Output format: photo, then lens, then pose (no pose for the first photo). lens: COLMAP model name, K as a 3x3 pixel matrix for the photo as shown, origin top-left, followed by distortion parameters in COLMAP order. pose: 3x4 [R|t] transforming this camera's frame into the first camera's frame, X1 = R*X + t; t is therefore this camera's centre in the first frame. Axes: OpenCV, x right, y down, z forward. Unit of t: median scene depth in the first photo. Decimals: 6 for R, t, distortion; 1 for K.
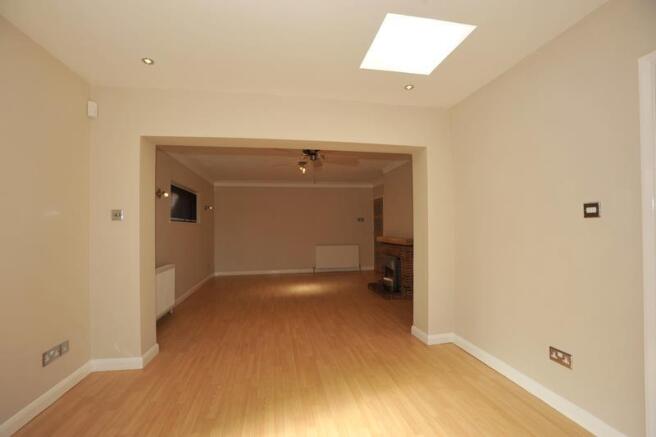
lens RADIAL K [[313.0, 0, 328.0], [0, 313.0, 218.5], [0, 0, 1]] dist [-0.079674, 0.033700]
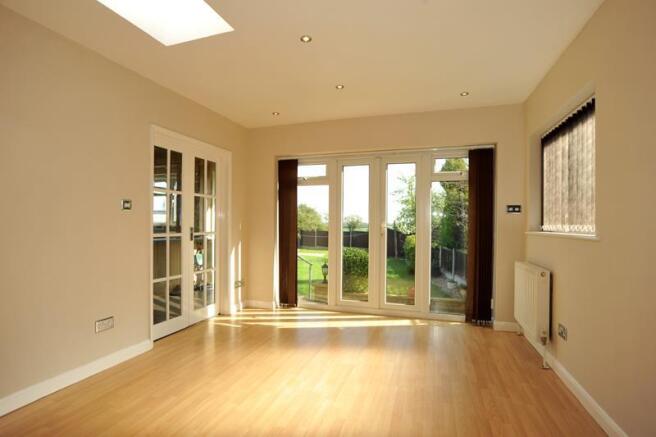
lens RADIAL K [[315.6, 0, 328.0], [0, 315.6, 218.5], [0, 0, 1]] dist [-0.000840, -0.000148]
pose [[-0.888448, 0.002076, 0.458973, -0.621503], [-0.010773, 0.999620, -0.025375, 0.059496], [-0.458851, -0.027489, -0.888088, 1.759514]]
